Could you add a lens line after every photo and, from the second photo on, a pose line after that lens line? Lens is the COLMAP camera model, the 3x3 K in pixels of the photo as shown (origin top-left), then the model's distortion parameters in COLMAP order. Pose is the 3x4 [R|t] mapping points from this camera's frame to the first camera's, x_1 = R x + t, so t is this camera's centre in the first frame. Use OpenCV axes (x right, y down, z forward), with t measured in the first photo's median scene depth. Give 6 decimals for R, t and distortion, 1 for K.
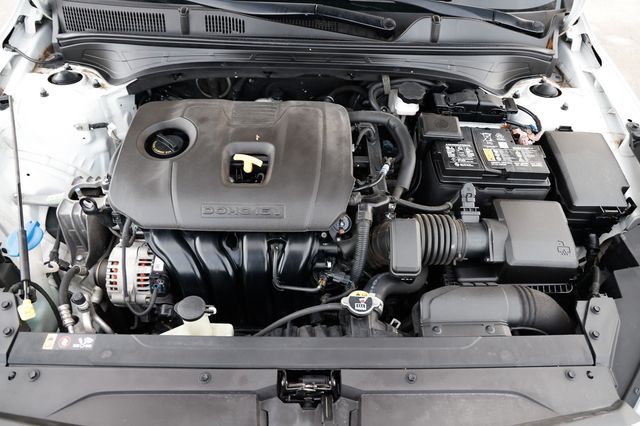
lens RADIAL K [[425.7, 0, 321.0], [0, 425.7, 212.9], [0, 0, 1]] dist [-0.054378, 0.011876]
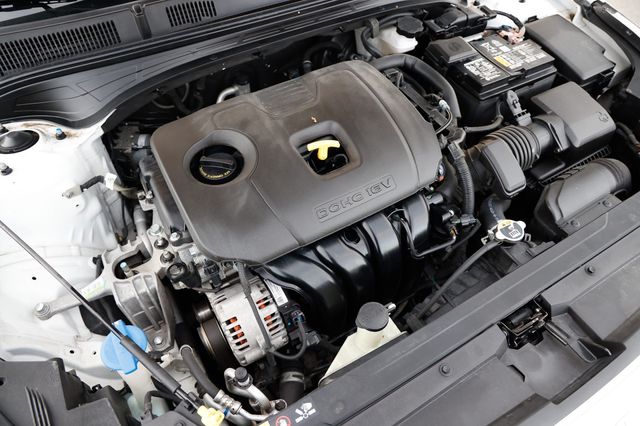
lens RADIAL K [[425.7, 0, 319.8], [0, 425.7, 212.9], [0, 0, 1]] dist [-0.054378, 0.011876]
pose [[0.871278, -0.407957, 0.272848, -0.445180], [0.386245, 0.912954, 0.131645, -0.108061], [-0.302803, -0.009313, 0.953008, 0.144147]]
